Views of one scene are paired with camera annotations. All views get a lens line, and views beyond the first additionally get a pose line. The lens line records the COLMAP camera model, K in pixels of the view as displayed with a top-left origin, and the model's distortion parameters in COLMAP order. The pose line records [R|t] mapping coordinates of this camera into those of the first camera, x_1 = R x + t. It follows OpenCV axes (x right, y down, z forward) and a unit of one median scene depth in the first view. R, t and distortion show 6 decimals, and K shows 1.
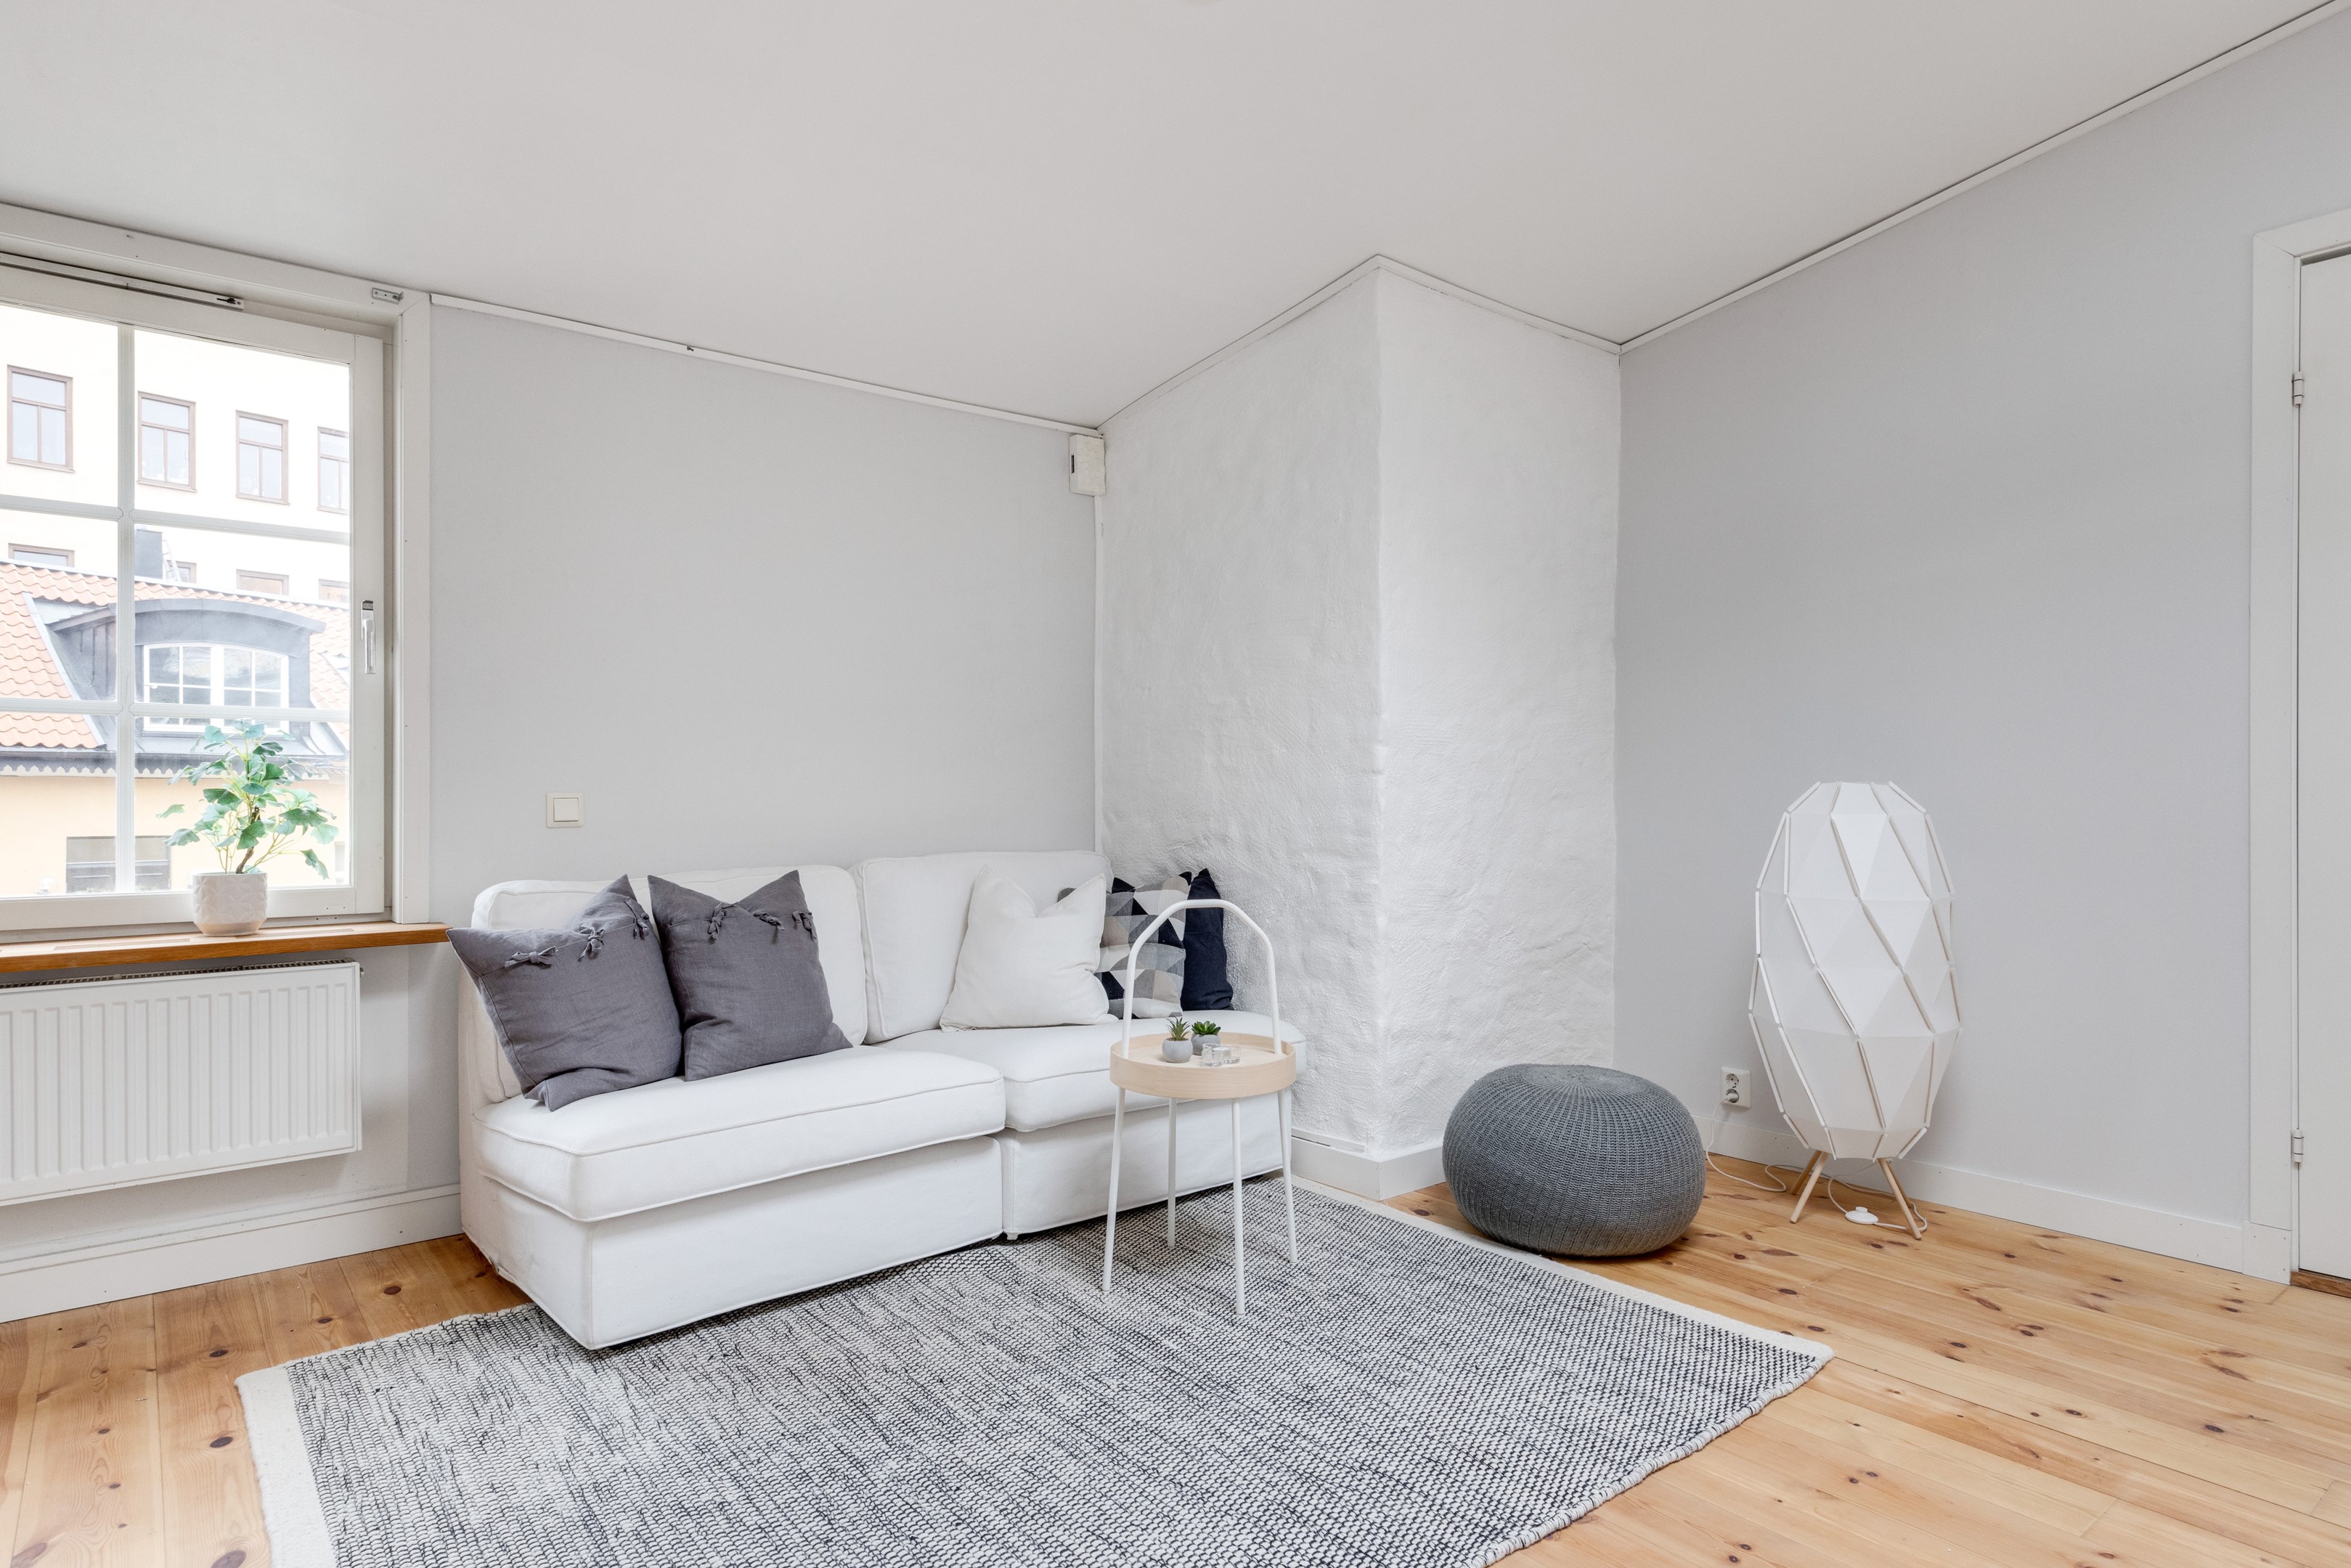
lens RADIAL K [[1304.4, 0, 1228.8], [0, 1304.4, 789.2], [0, 0, 1]] dist [0.020797, -0.000795]
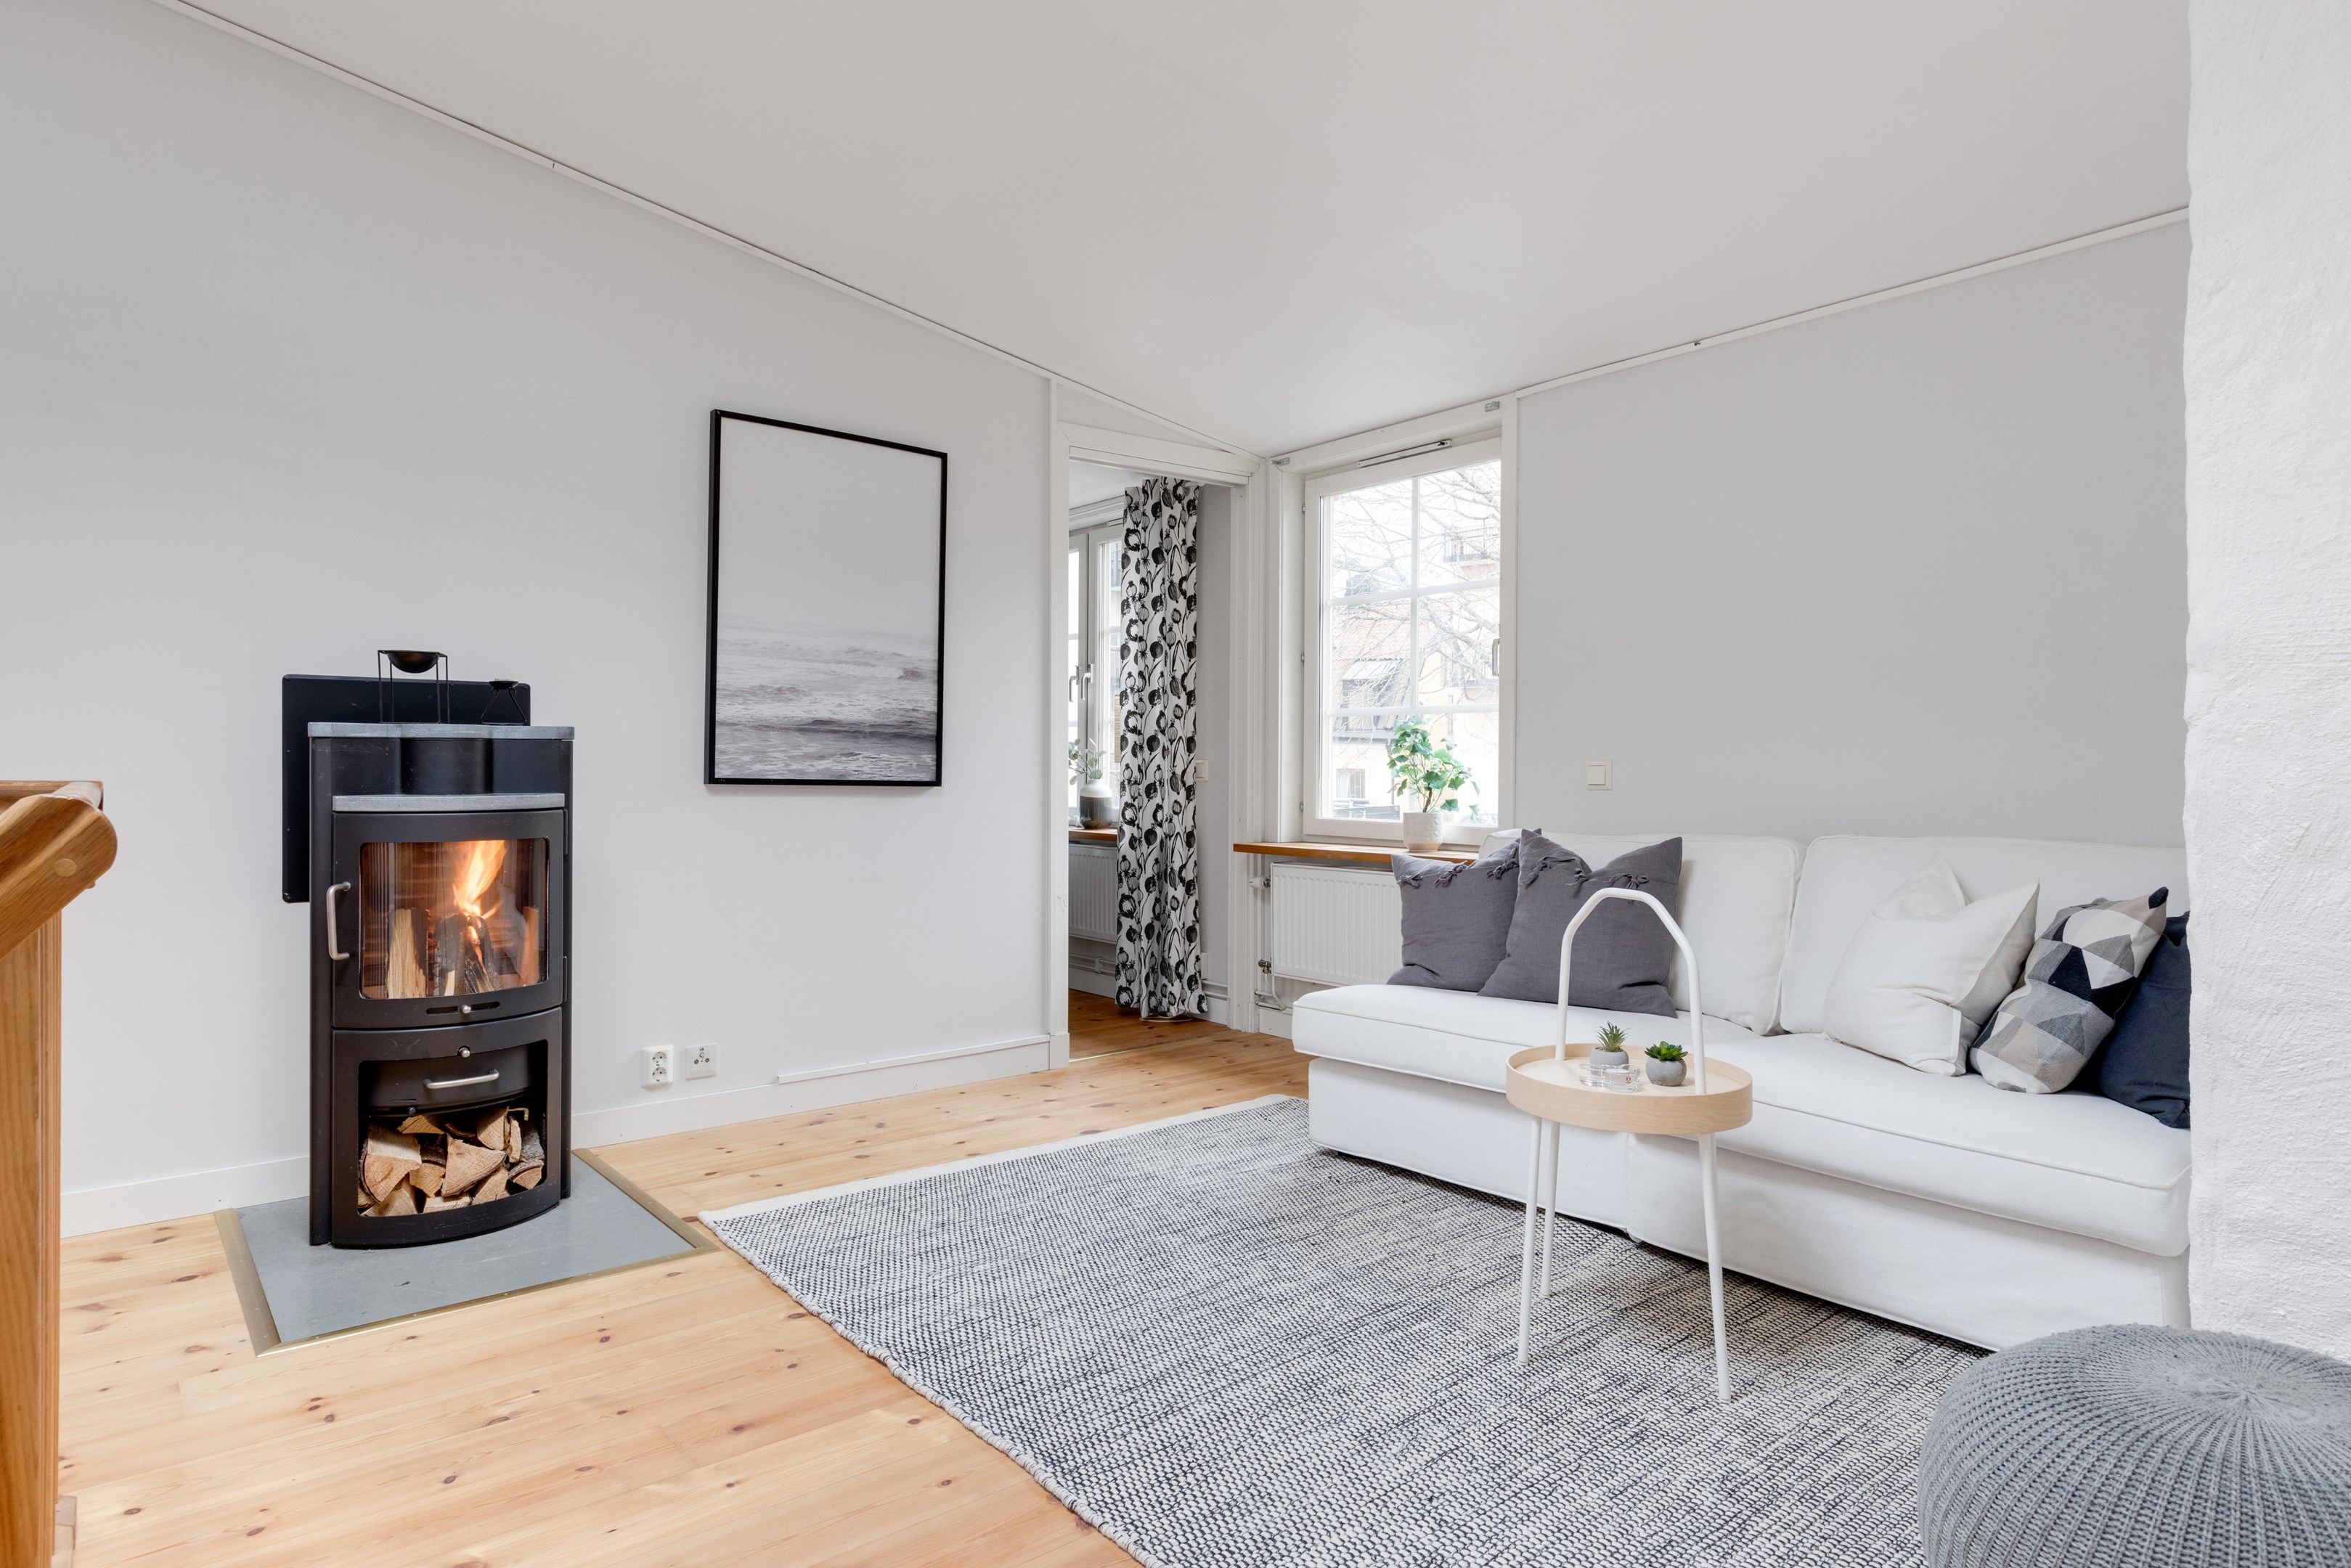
lens RADIAL K [[1288.6, 0, 1146.6], [0, 1288.6, 776.7], [0, 0, 1]] dist [-0.001827, -0.000229]
pose [[-0.014185, 0.005740, -0.999883, 0.807891], [-0.003836, 0.999976, 0.005795, 0.012637], [0.999892, 0.003918, -0.014163, 0.721218]]
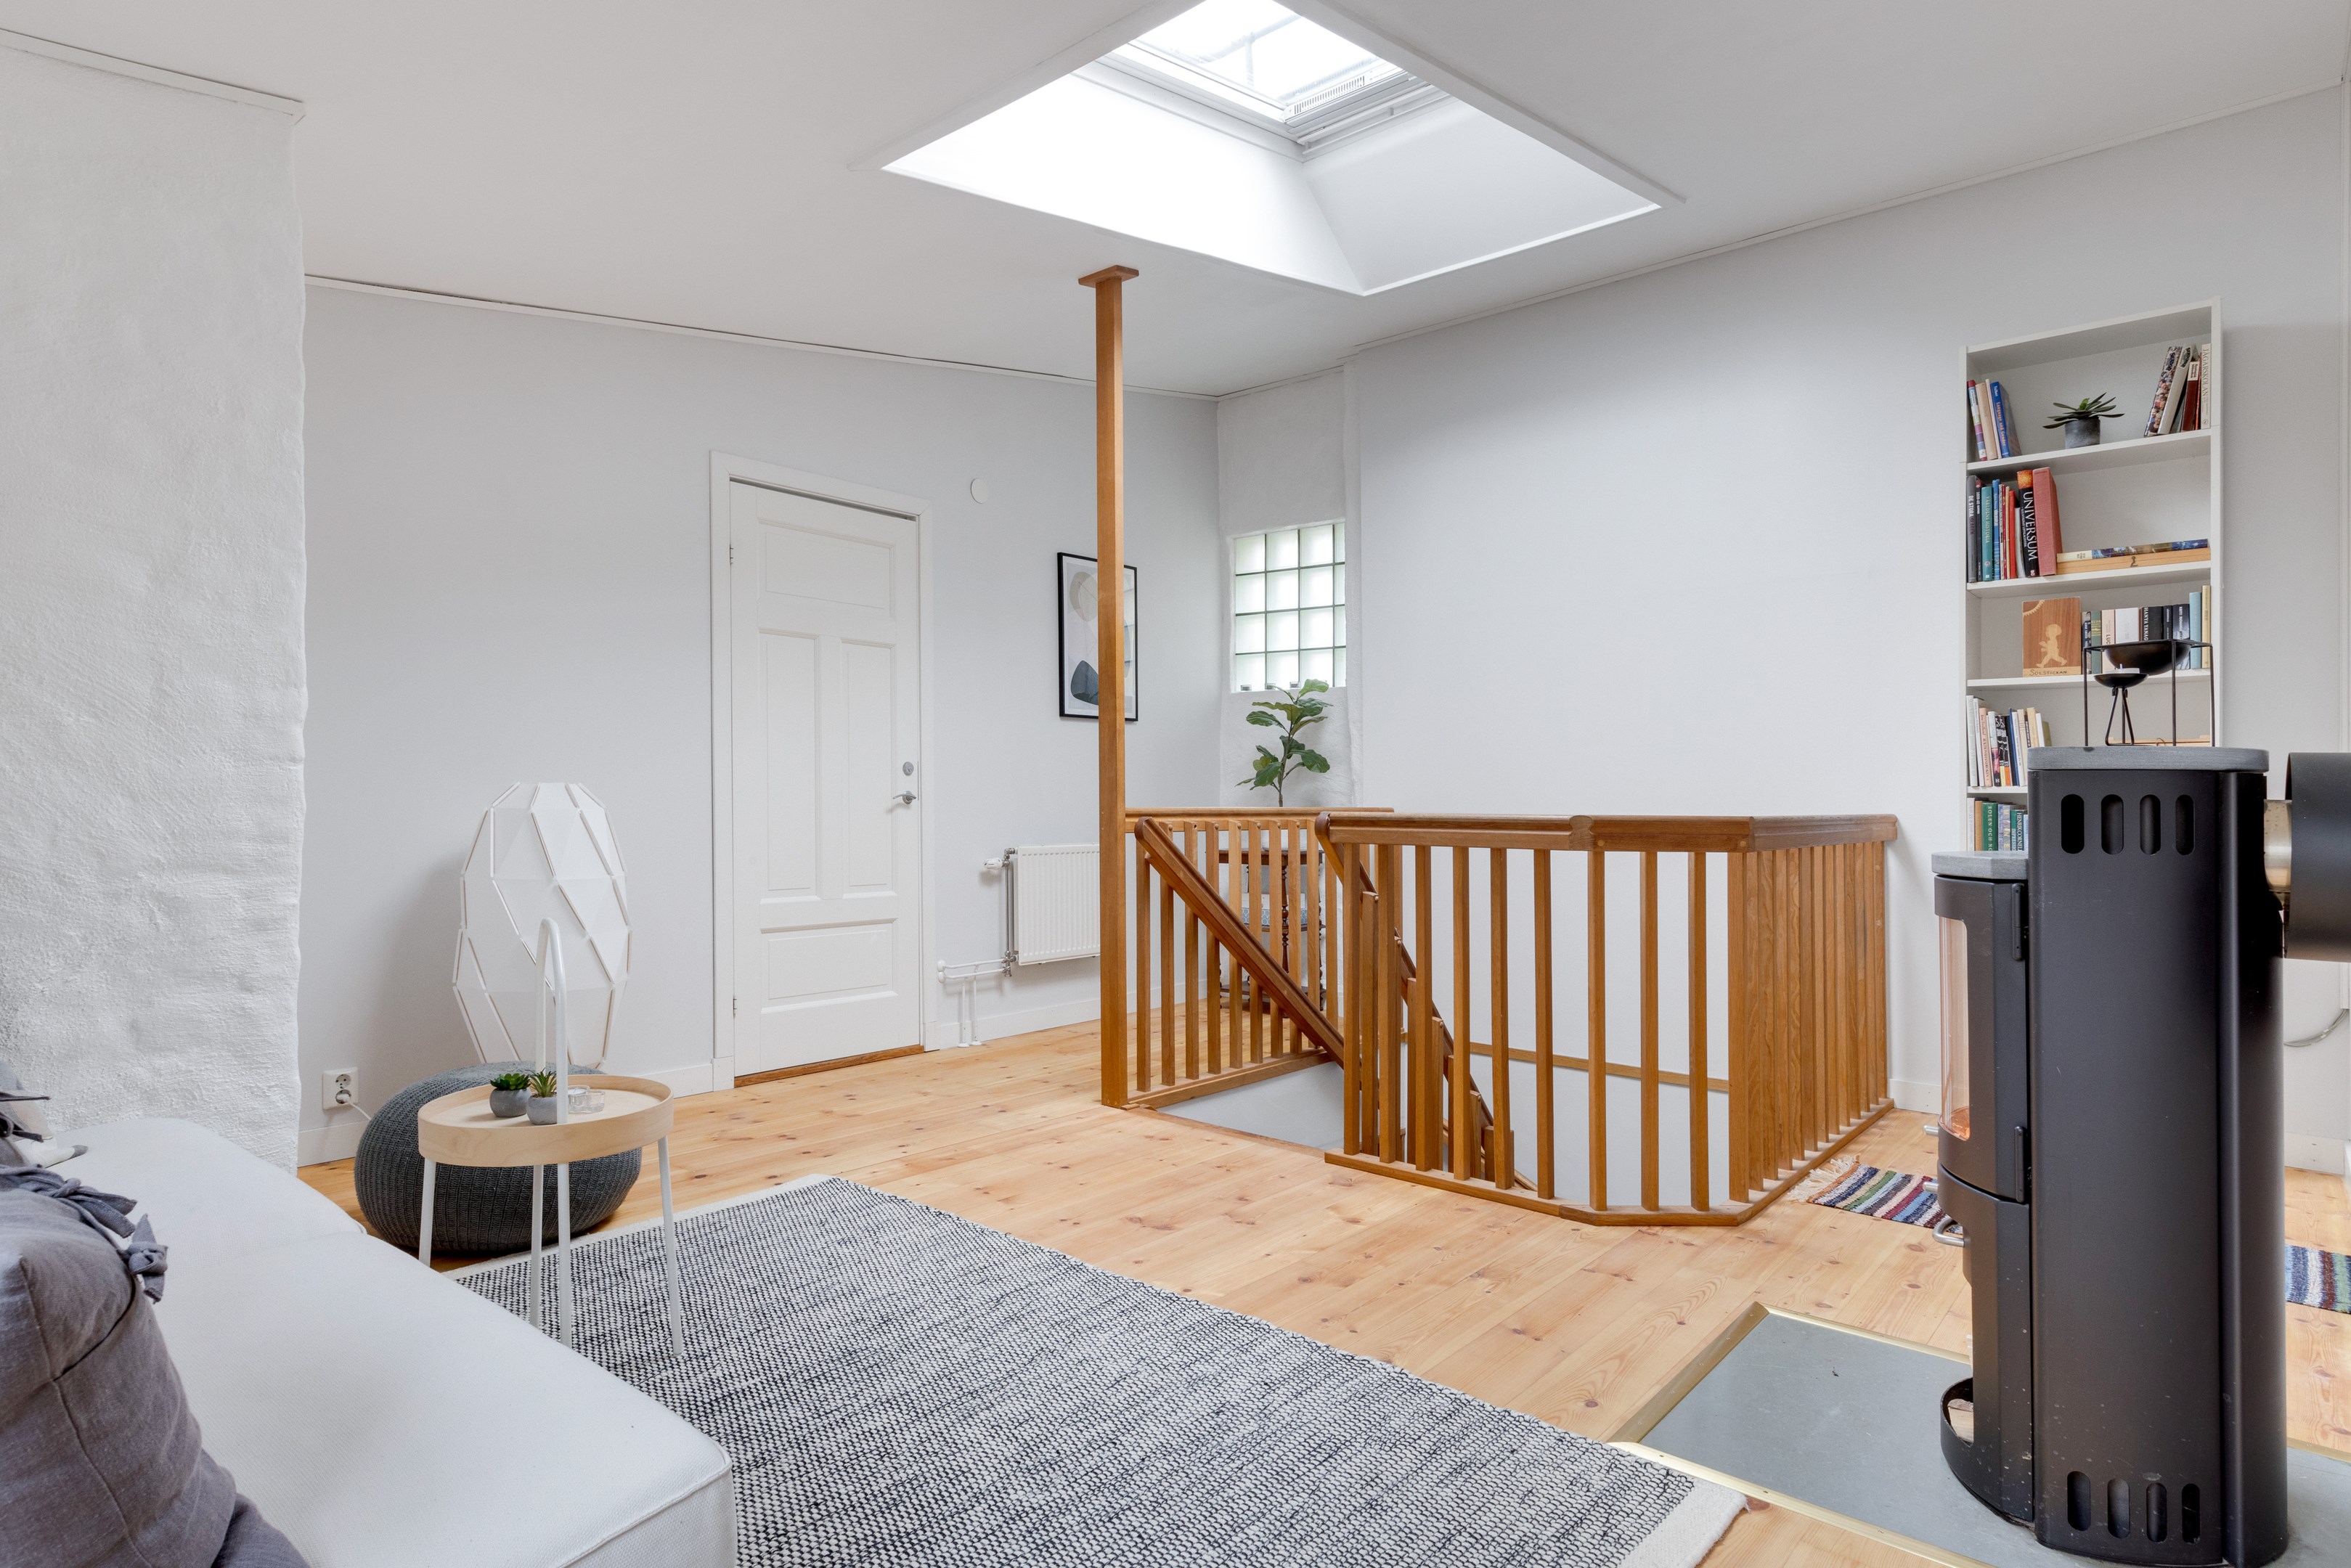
lens RADIAL K [[1285.0, 0, 1032.3], [0, 1285.0, 792.8], [0, 0, 1]] dist [0.001009, 0.000183]
pose [[-0.085304, 0.005767, 0.996338, -0.866938], [-0.008470, 0.999943, -0.006513, 0.009609], [-0.996319, -0.008995, -0.085250, 0.784775]]
